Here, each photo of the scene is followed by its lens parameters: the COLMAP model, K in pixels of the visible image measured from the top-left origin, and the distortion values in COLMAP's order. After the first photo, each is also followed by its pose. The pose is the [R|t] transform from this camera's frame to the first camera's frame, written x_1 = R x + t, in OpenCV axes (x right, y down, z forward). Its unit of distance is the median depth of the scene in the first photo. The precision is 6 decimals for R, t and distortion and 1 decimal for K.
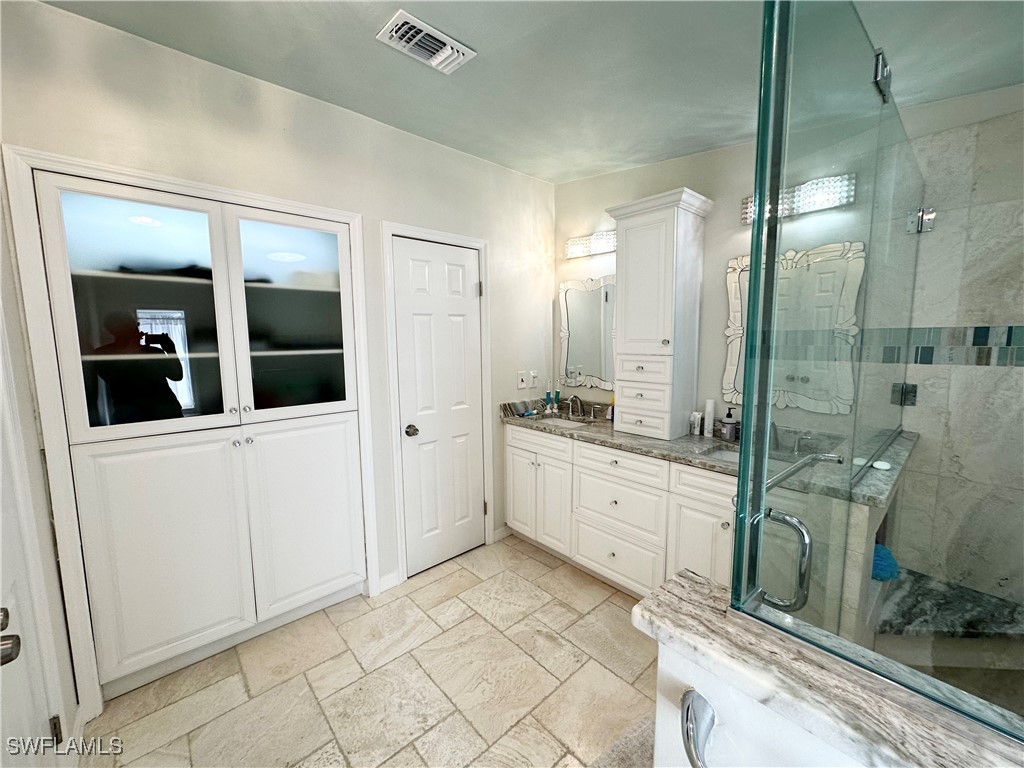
lens RADIAL K [[406.5, 0, 517.7], [0, 406.5, 383.1], [0, 0, 1]] dist [0.000535, 0.000015]
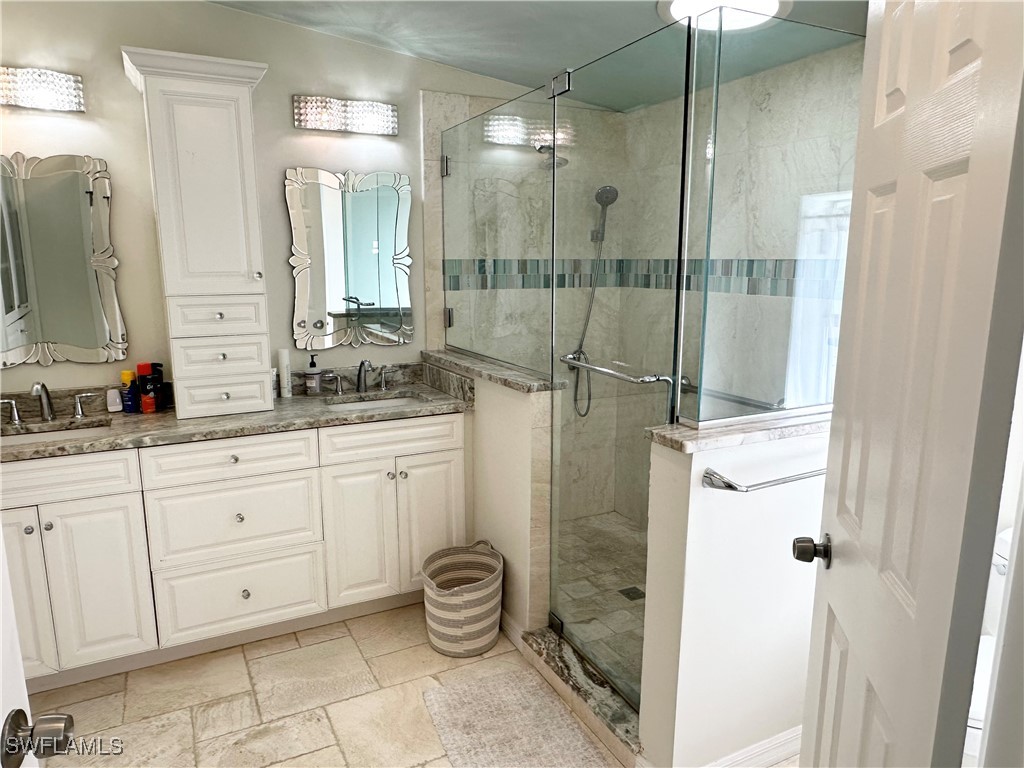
lens RADIAL K [[675.4, 0, 492.7], [0, 675.4, 381.7], [0, 0, 1]] dist [-0.000429, 0.000040]
pose [[0.277588, -0.166689, 0.946129, -0.719208], [0.107983, 0.984005, 0.141680, -0.042706], [-0.954612, 0.062837, 0.291147, 0.280201]]
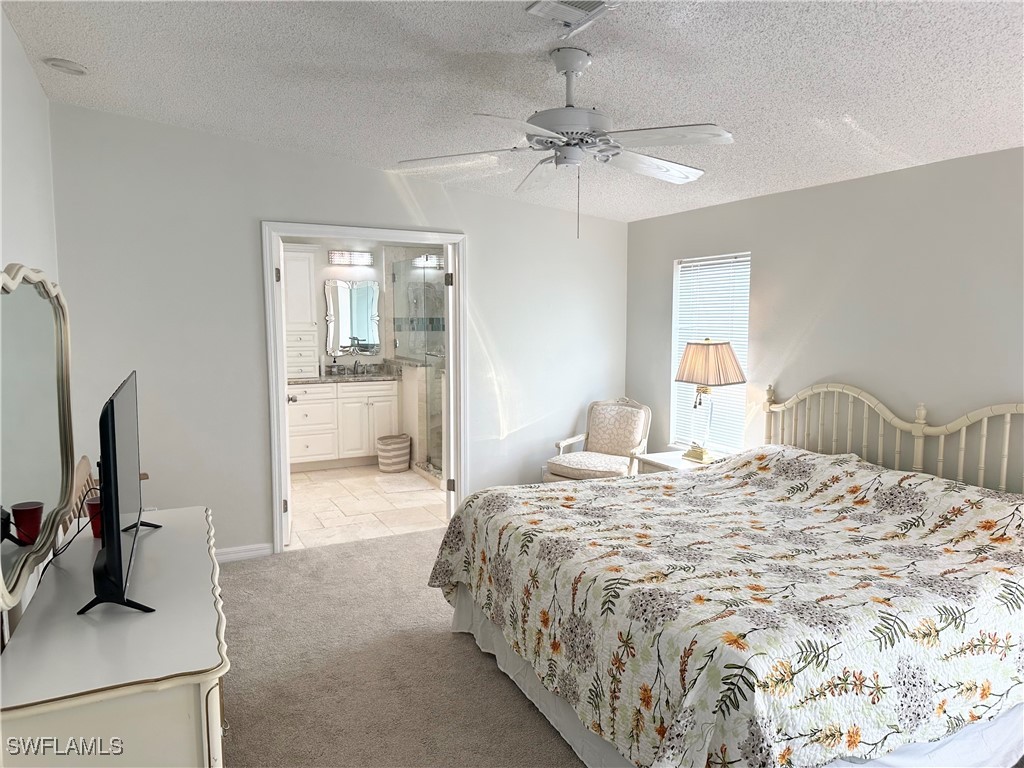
lens RADIAL K [[713.6, 0, 512.6], [0, 713.6, 382.8], [0, 0, 1]] dist [0.029792, -0.040148]
pose [[0.280267, -0.081879, 0.956424, -2.658517], [0.107397, 0.992775, 0.053519, 0.093440], [-0.953895, 0.087718, 0.287036, -0.815283]]
